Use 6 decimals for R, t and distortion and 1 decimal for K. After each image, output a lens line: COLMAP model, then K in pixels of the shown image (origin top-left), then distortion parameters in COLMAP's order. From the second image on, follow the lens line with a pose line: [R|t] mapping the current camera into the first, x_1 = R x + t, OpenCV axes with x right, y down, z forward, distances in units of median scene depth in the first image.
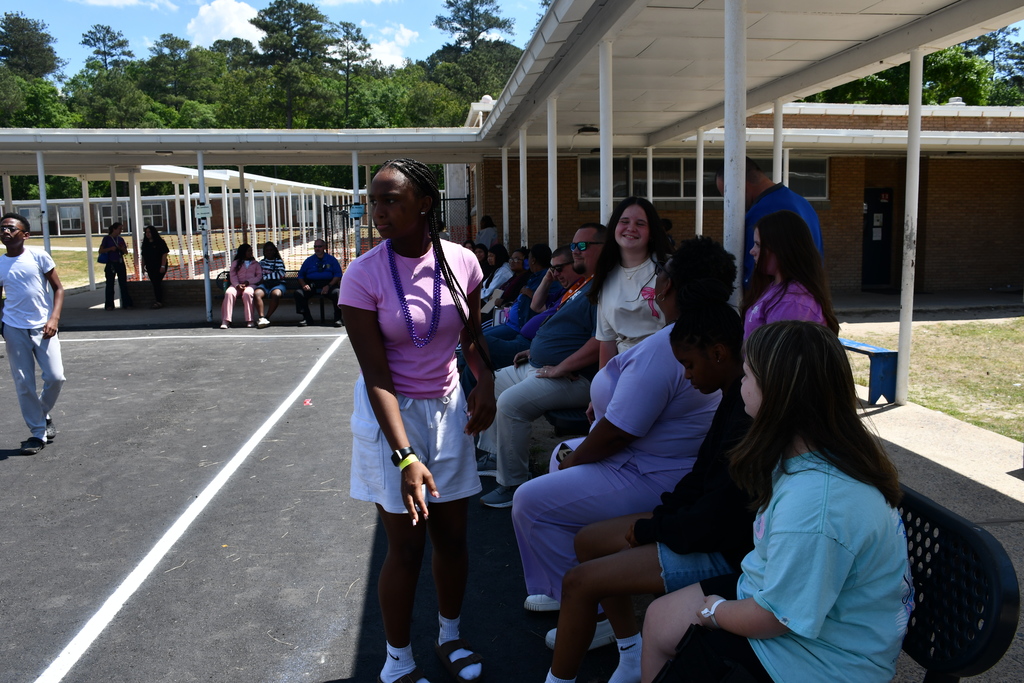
lens RADIAL K [[836.1, 0, 513.6], [0, 836.1, 337.2], [0, 0, 1]] dist [-0.108748, -0.002189]
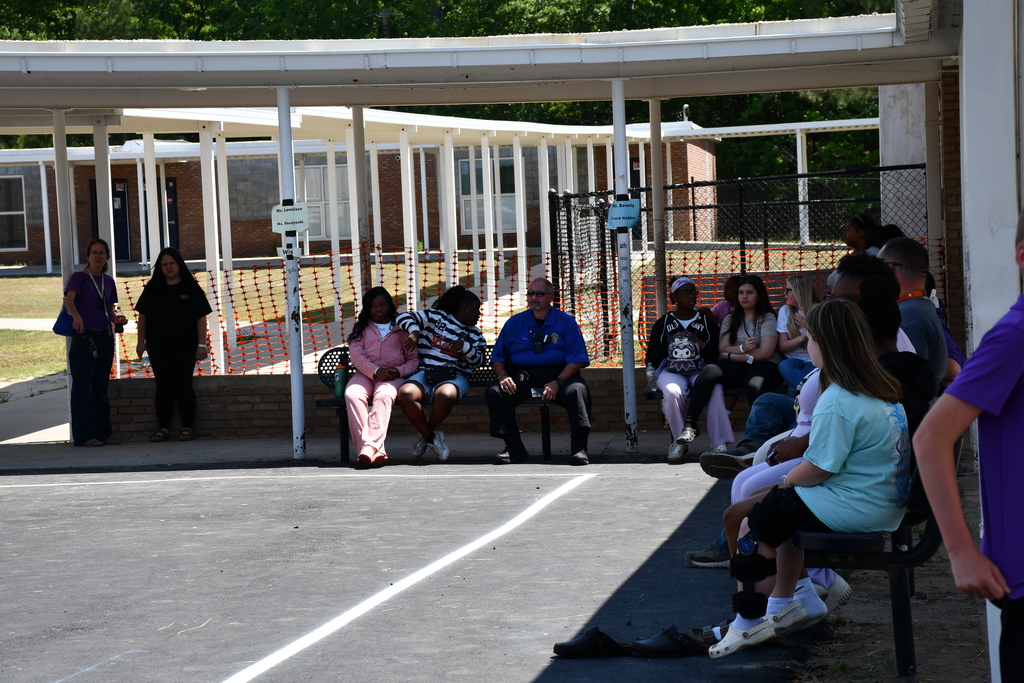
lens RADIAL K [[3086.1, 0, 513.0], [0, 3086.1, 342.5], [0, 0, 1]] dist [0.688174, 0.000000]
pose [[0.972435, -0.013185, -0.232802, 0.135431], [-0.009877, 0.995175, -0.097619, 0.077942], [0.232966, 0.097227, 0.967612, -0.595757]]
